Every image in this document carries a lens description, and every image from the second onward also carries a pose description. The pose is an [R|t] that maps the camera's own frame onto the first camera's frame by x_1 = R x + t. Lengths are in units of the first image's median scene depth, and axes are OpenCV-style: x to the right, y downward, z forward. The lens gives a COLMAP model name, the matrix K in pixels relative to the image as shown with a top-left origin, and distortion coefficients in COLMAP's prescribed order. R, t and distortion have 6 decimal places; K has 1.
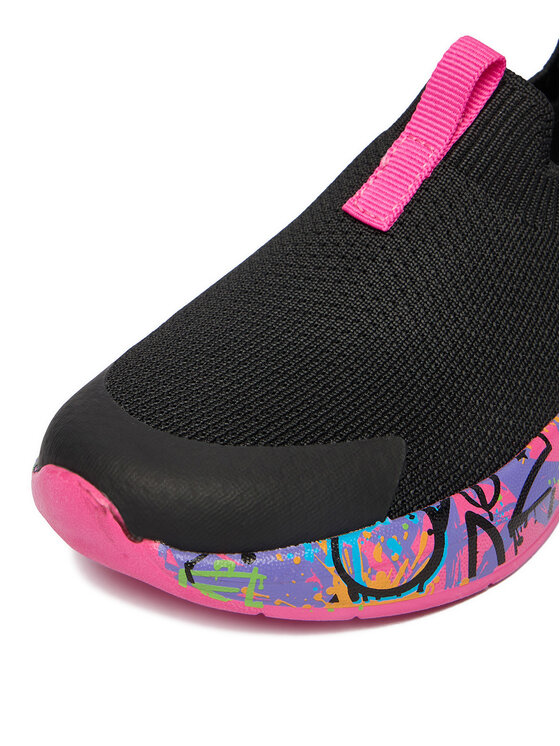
lens RADIAL K [[1437.8, 0, 278.6], [0, 1437.8, 371.8], [0, 0, 1]] dist [-0.195888, 0.000000]
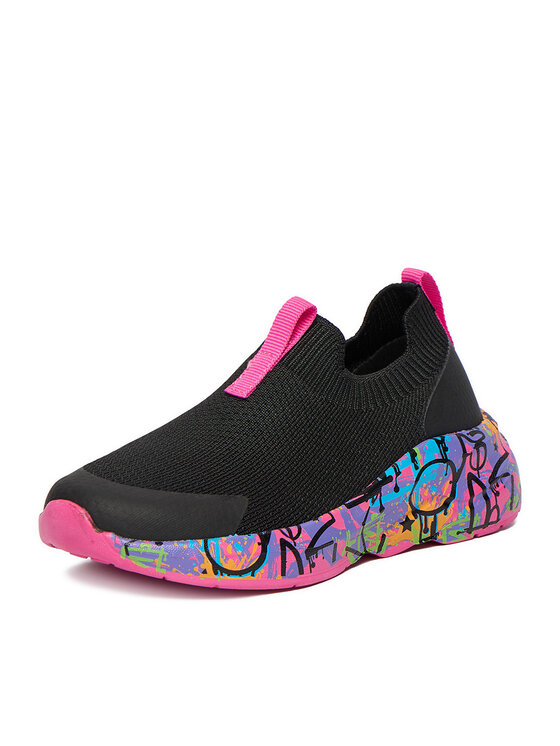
lens RADIAL K [[2231.5, 0, 279.2], [0, 2231.5, 372.9], [0, 0, 1]] dist [0.360465, 0.000000]
pose [[0.998625, 0.045037, 0.026829, 0.045111], [-0.034690, 0.951432, -0.305899, 0.777526], [-0.039303, 0.304548, 0.951686, -1.783719]]
